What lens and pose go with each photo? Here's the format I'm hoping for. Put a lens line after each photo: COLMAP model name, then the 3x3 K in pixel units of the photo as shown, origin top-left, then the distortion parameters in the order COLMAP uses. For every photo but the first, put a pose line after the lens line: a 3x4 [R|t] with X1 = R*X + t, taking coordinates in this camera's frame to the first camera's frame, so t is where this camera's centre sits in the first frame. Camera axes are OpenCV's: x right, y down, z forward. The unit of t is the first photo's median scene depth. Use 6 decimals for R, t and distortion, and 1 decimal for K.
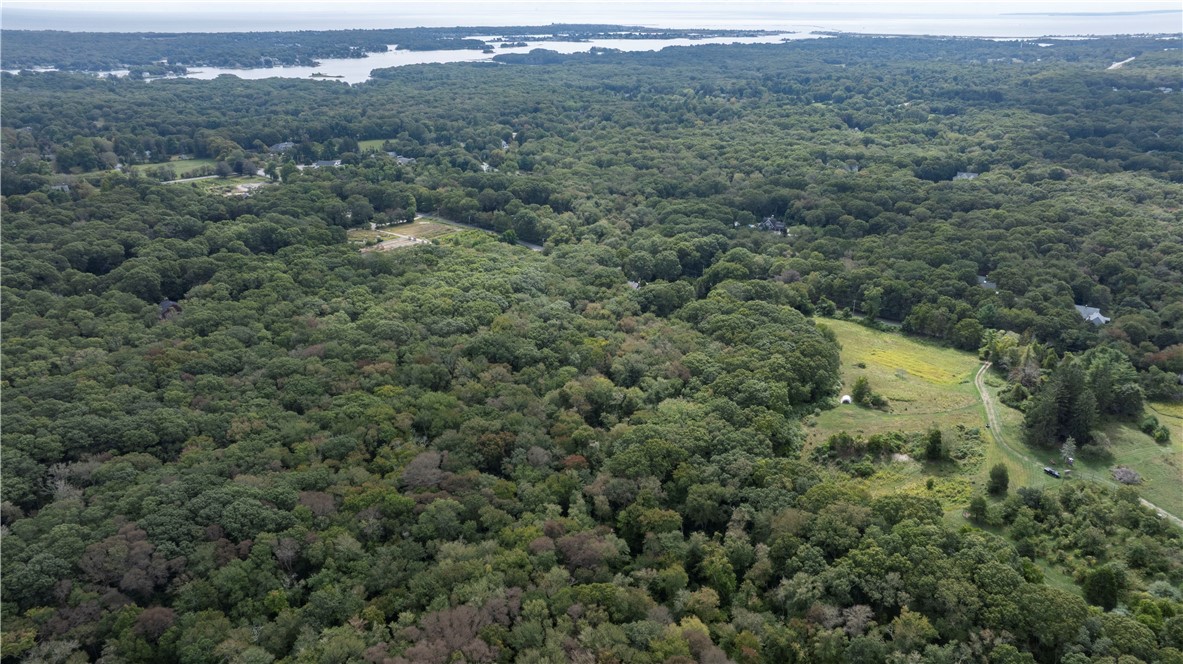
lens RADIAL K [[829.8, 0, 595.5], [0, 829.8, 328.7], [0, 0, 1]] dist [-0.045804, 0.051538]
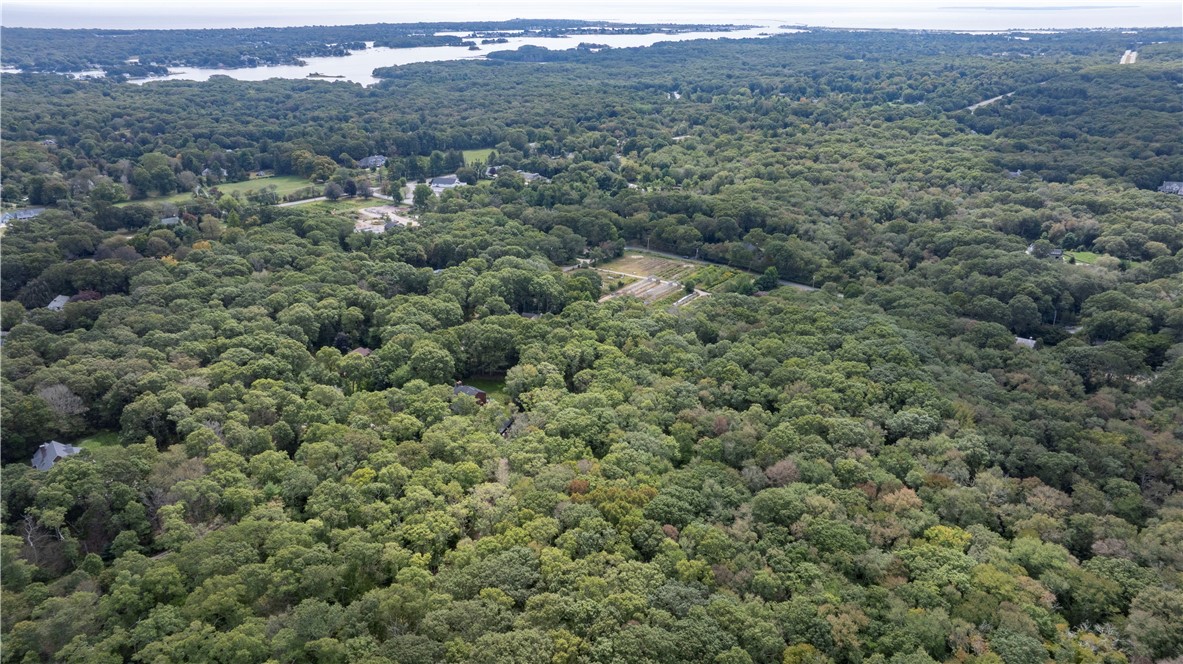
lens RADIAL K [[829.8, 0, 595.5], [0, 829.8, 328.7], [0, 0, 1]] dist [-0.045804, 0.051538]
pose [[0.997656, -0.026967, 0.062891, -0.086212], [0.026609, 0.999625, 0.006509, -0.017334], [-0.063043, -0.004820, 0.997999, 0.044166]]
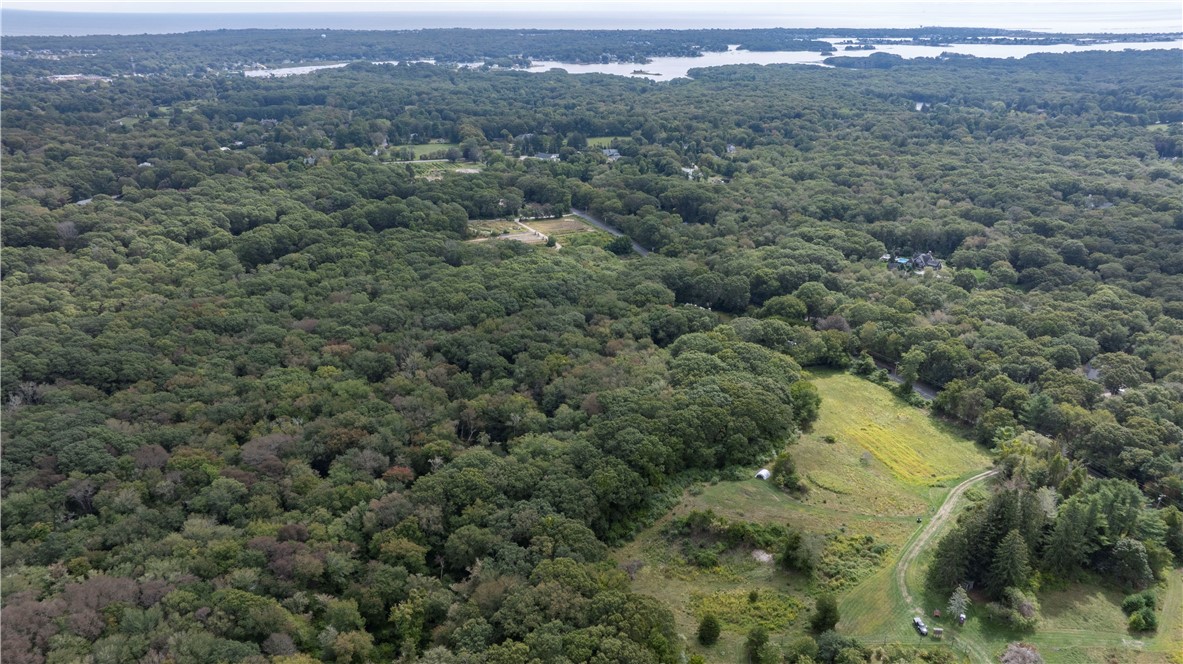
lens RADIAL K [[829.8, 0, 595.5], [0, 829.8, 328.7], [0, 0, 1]] dist [-0.045804, 0.051538]
pose [[0.910273, 0.148063, -0.386627, 0.066130], [-0.148298, 0.988505, 0.029407, -0.008766], [0.386537, 0.030567, 0.921767, 0.022723]]
